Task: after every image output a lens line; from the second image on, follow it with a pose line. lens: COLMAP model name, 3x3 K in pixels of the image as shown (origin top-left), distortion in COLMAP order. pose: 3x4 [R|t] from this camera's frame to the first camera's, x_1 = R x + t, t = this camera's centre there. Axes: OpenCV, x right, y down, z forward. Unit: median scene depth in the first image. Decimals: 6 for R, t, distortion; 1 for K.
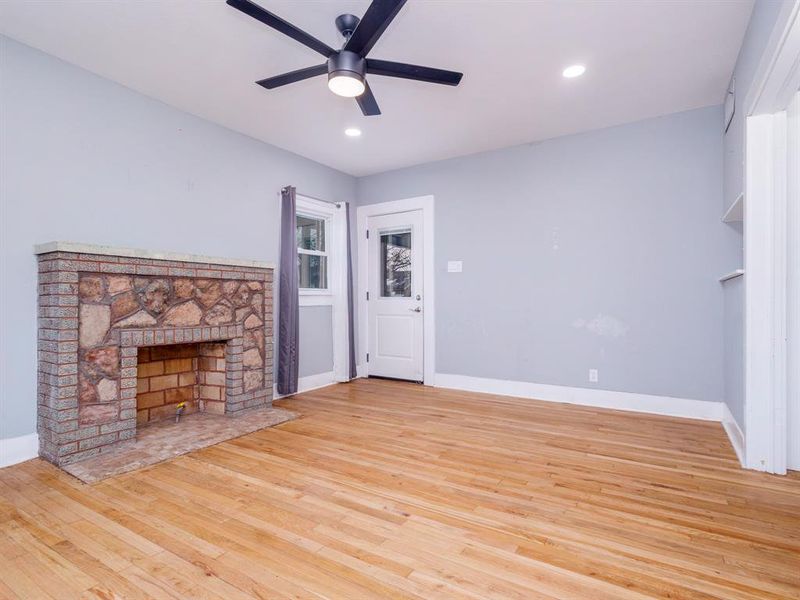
lens RADIAL K [[417.4, 0, 398.5], [0, 417.4, 301.7], [0, 0, 1]] dist [0.011743, -0.000791]
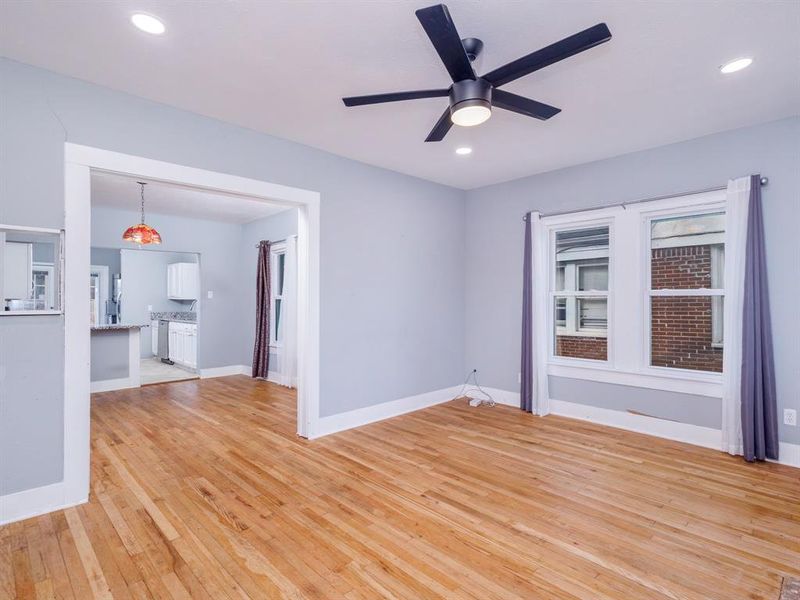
lens RADIAL K [[409.1, 0, 400.0], [0, 409.1, 300.0], [0, 0, 1]] dist [0.002340, 0.000120]
pose [[-0.972179, 0.000041, 0.234239, -0.169413], [0.000487, 0.999998, 0.001846, -0.105277], [-0.234239, 0.001908, -0.972177, 1.770488]]
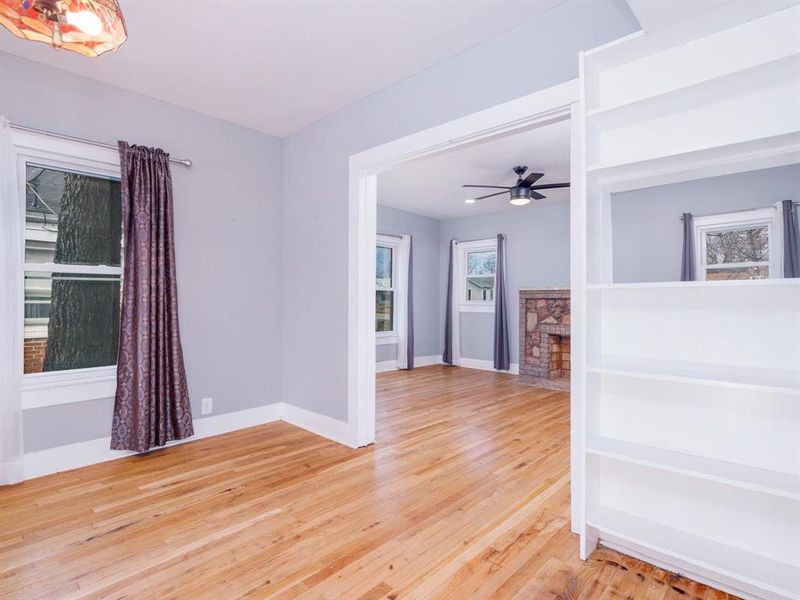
lens RADIAL K [[417.4, 0, 398.5], [0, 417.4, 301.7], [0, 0, 1]] dist [0.011743, -0.000791]
pose [[-0.201406, -0.005421, -0.979493, 1.700096], [-0.009098, 0.999952, -0.003664, -0.038636], [0.979466, 0.008174, -0.201445, 0.778378]]
